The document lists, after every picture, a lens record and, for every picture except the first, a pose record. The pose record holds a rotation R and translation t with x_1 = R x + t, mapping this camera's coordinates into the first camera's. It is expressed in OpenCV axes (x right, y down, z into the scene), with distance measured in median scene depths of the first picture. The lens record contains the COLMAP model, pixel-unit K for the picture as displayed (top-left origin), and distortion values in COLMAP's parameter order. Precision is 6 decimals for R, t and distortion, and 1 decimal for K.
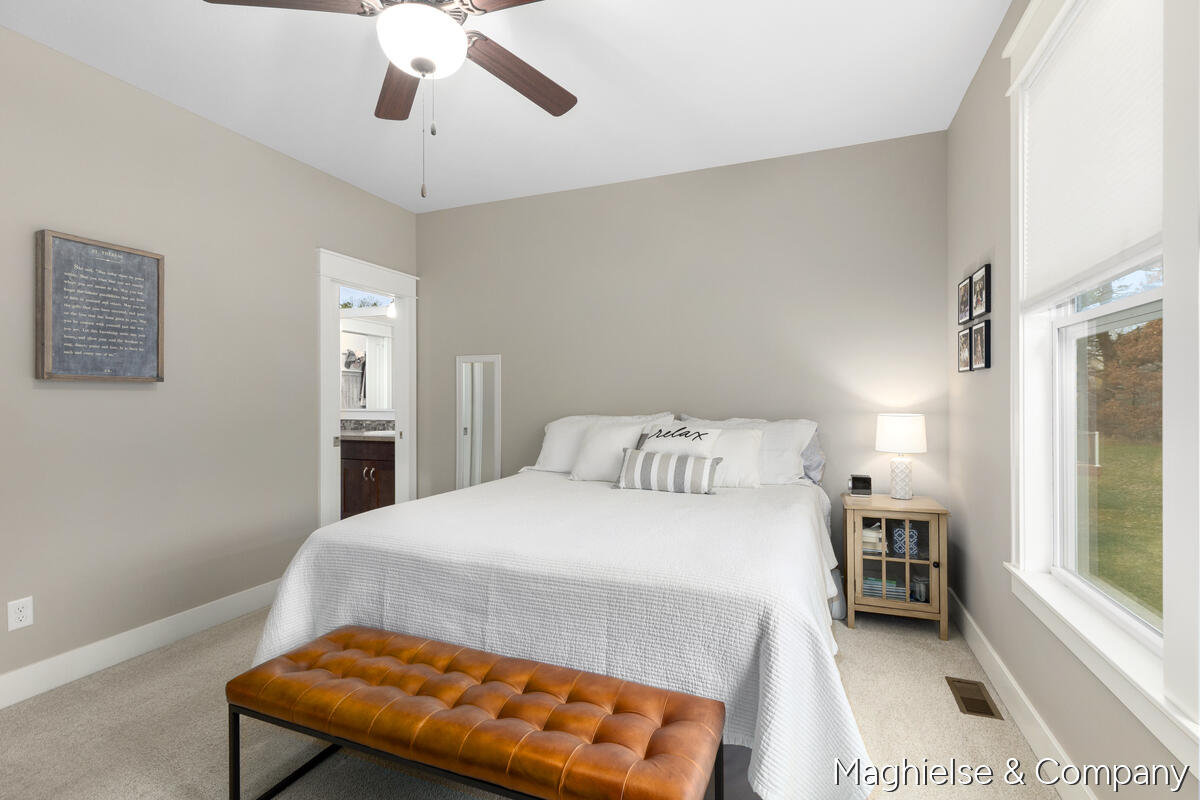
lens RADIAL K [[545.1, 0, 602.2], [0, 545.1, 397.1], [0, 0, 1]] dist [0.005317, 0.000426]
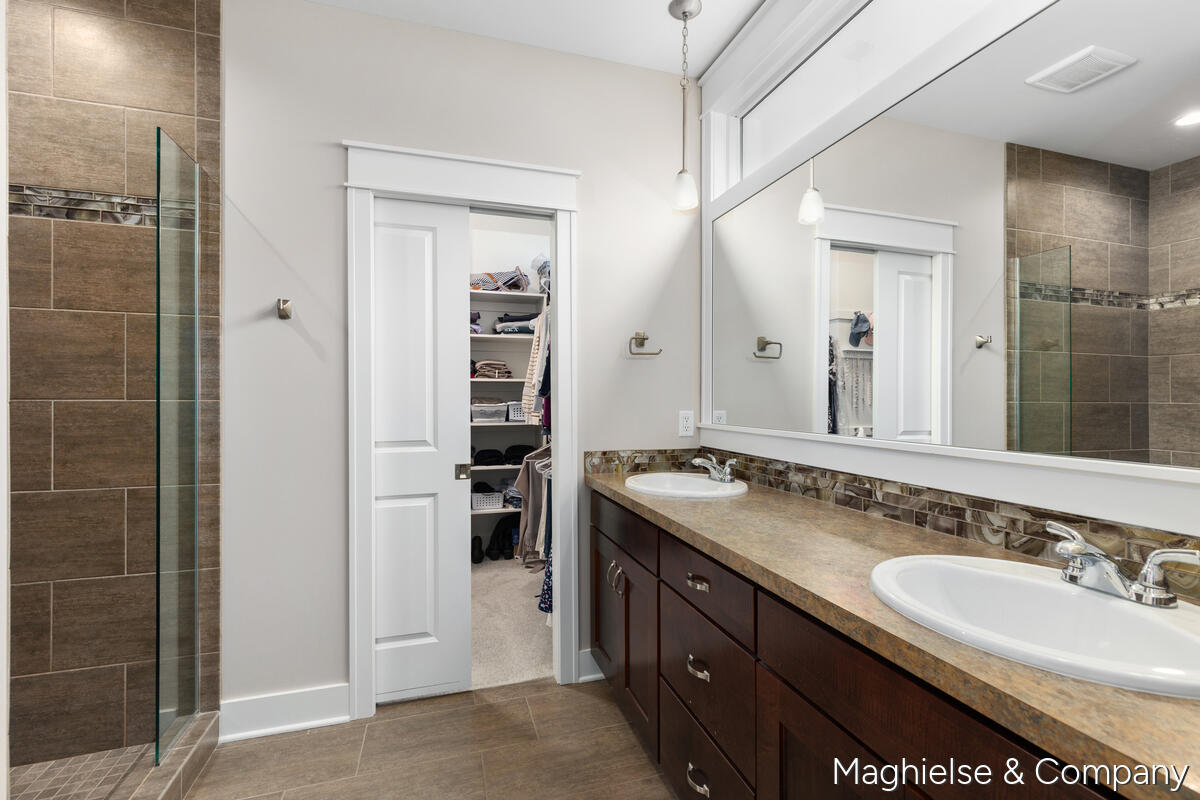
lens RADIAL K [[545.1, 0, 603.0], [0, 545.1, 398.0], [0, 0, 1]] dist [0.005317, 0.000426]
pose [[0.626476, 0.002682, -0.779436, -0.313334], [-0.002525, 0.999996, 0.001411, -0.000539], [0.779436, 0.001084, 0.626481, 0.730599]]
